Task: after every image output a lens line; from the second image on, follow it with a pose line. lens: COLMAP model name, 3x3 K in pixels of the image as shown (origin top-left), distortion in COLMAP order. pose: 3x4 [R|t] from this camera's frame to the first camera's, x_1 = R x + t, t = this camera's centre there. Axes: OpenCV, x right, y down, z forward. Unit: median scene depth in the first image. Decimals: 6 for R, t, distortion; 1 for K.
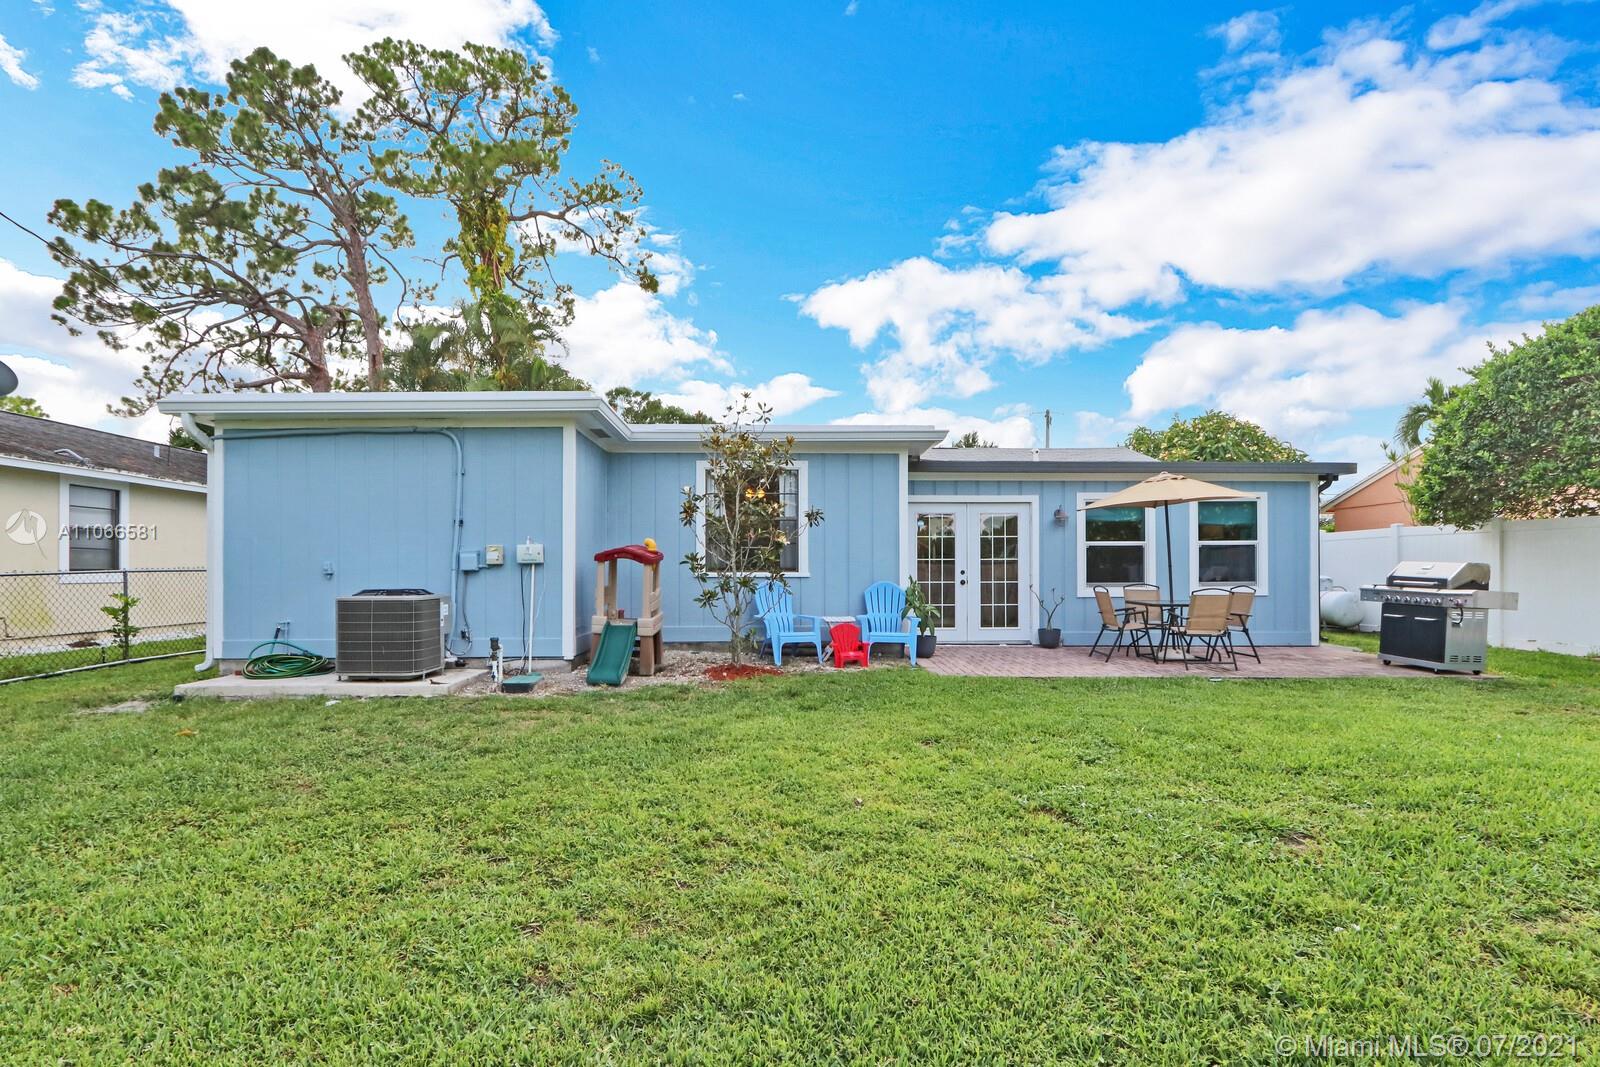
lens RADIAL K [[782.0, 0, 796.0], [0, 782.0, 568.5], [0, 0, 1]] dist [-0.008520, -0.000502]
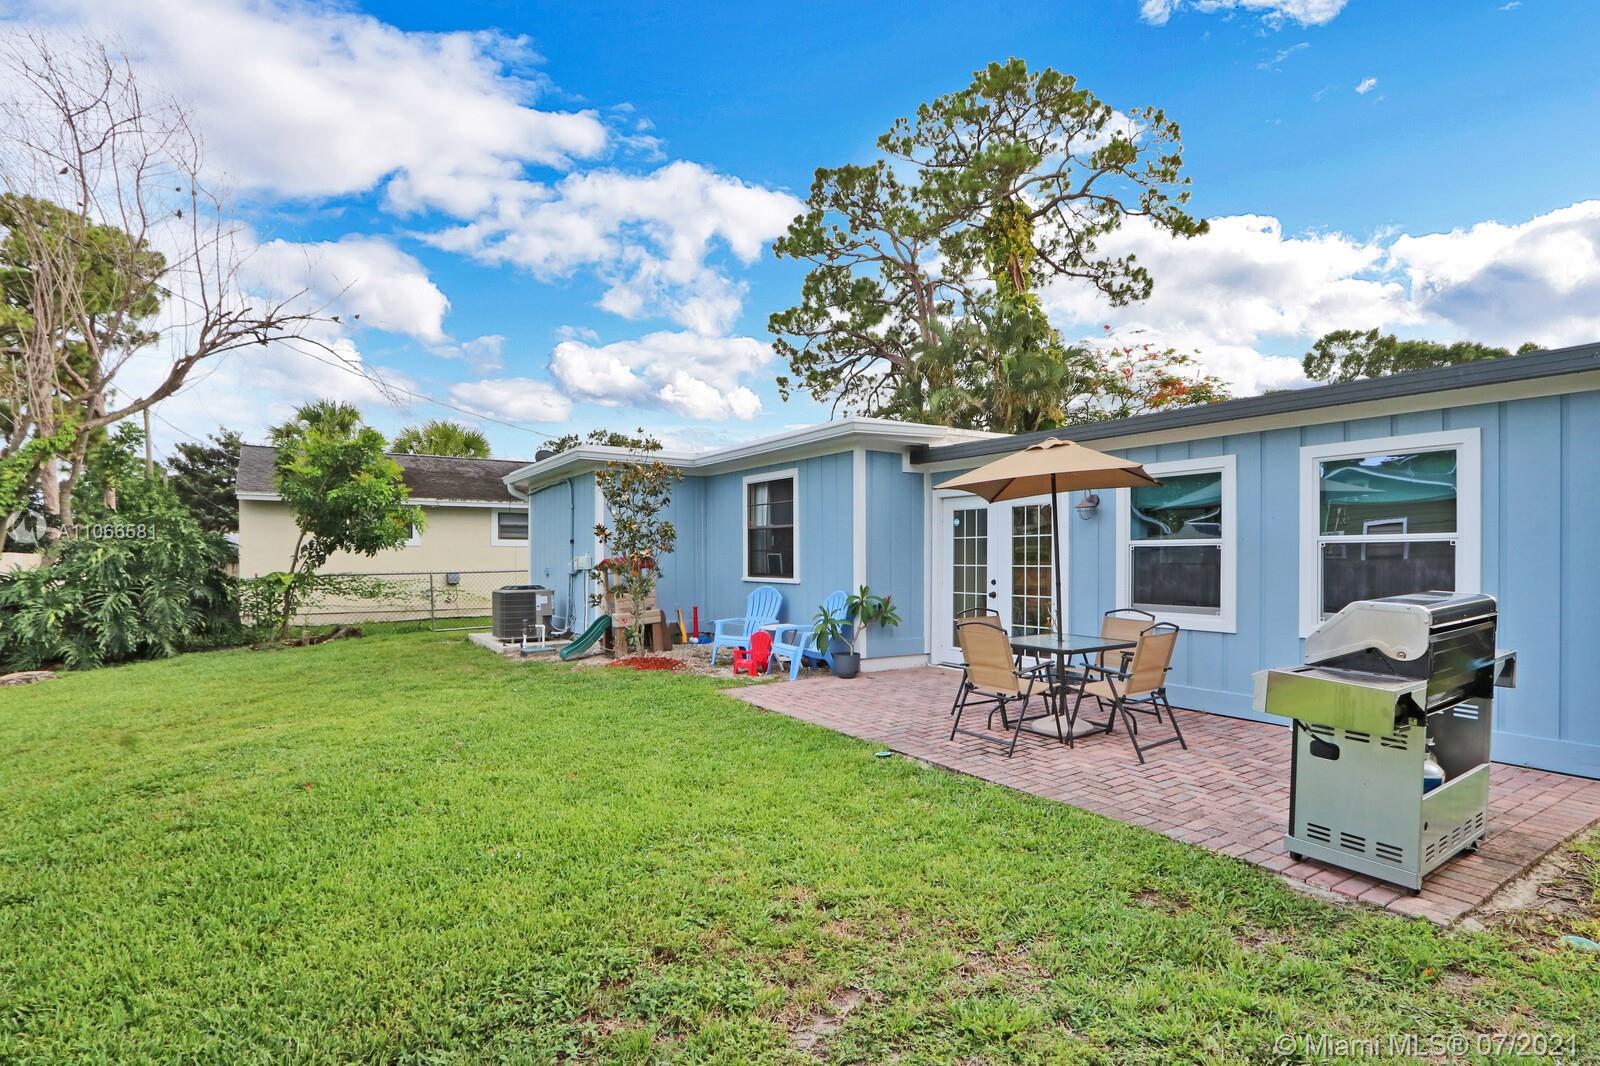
lens RADIAL K [[782.0, 0, 796.0], [0, 782.0, 568.0], [0, 0, 1]] dist [-0.008520, -0.000502]
pose [[0.547853, 0.013663, -0.836463, 0.758461], [0.006466, 0.999768, 0.020565, -0.026765], [0.836550, -0.016675, 0.547637, 0.405211]]
